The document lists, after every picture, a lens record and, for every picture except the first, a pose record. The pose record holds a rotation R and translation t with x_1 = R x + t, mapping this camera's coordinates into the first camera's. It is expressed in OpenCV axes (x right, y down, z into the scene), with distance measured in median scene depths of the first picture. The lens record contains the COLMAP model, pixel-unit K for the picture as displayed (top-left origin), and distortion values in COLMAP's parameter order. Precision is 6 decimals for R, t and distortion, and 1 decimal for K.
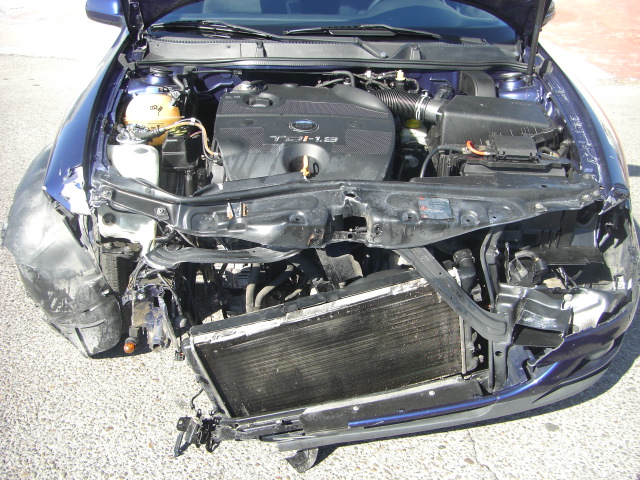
lens RADIAL K [[729.2, 0, 319.9], [0, 729.2, 241.3], [0, 0, 1]] dist [-0.148931, 0.000000]
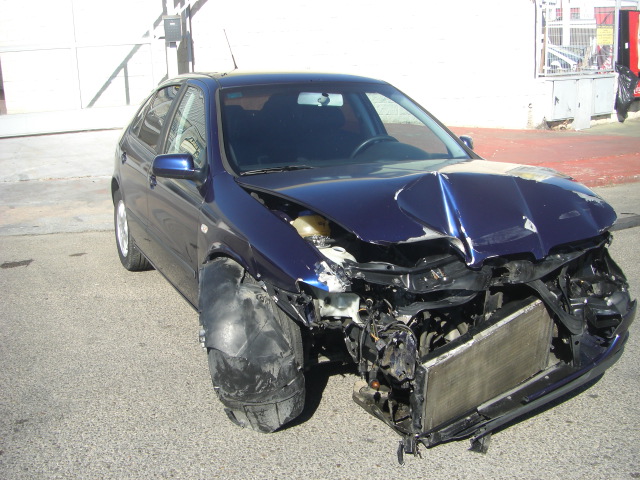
lens RADIAL K [[729.2, 0, 320.3], [0, 729.2, 239.2], [0, 0, 1]] dist [-0.148931, 0.000000]
pose [[0.915408, -0.116357, 0.385343, -0.744750], [0.199621, 0.962524, -0.183574, 0.096306], [-0.349541, 0.244968, 0.904329, -0.253239]]
